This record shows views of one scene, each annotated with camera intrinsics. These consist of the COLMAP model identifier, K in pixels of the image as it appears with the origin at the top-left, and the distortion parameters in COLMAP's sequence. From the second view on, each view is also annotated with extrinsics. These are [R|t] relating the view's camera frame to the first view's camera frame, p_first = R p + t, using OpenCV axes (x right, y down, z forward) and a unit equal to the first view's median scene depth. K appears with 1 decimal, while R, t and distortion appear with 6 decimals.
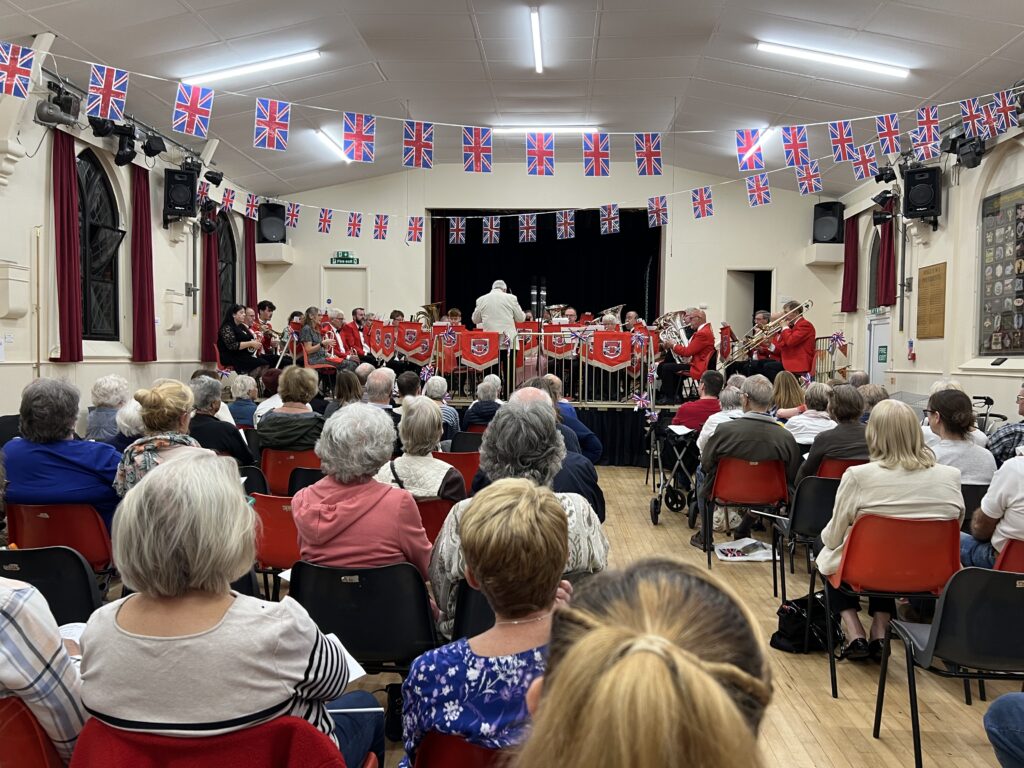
lens RADIAL K [[767.3, 0, 512.0], [0, 767.3, 384.0], [0, 0, 1]] dist [0.050075, -0.062128]
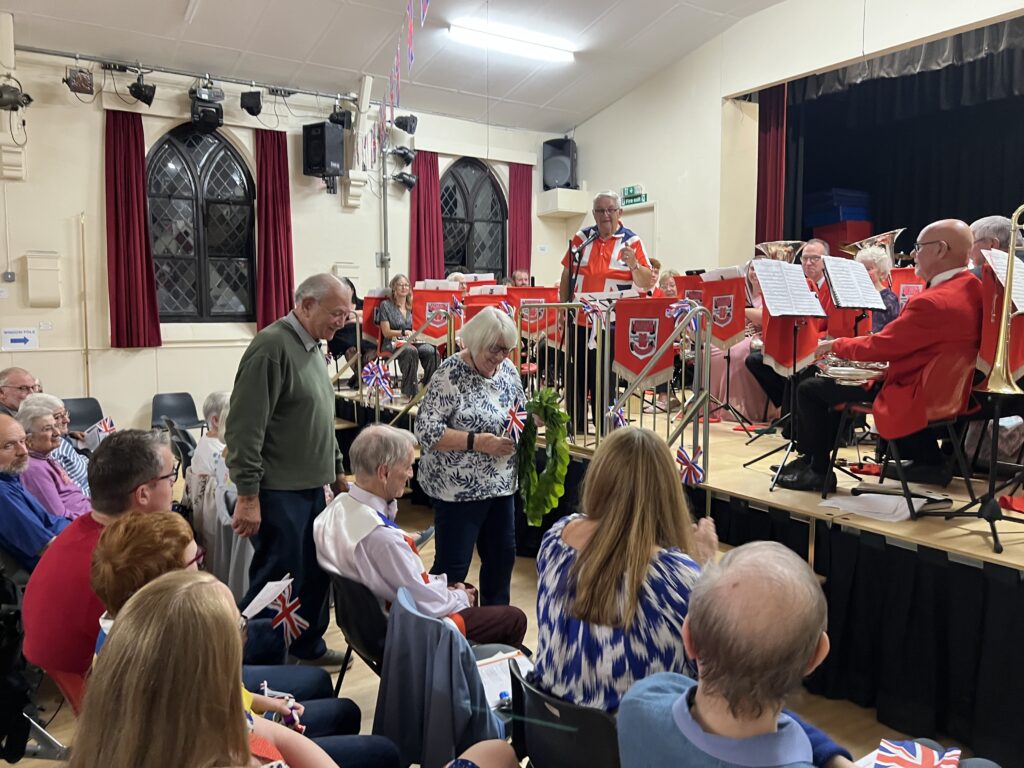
lens RADIAL K [[771.0, 0, 506.0], [0, 771.0, 390.4], [0, 0, 1]] dist [0.085407, -0.148525]
pose [[0.599809, 0.068398, -0.797215, 0.502204], [-0.017988, 0.997241, 0.072025, -0.053325], [0.799941, -0.028861, 0.599384, 0.777704]]
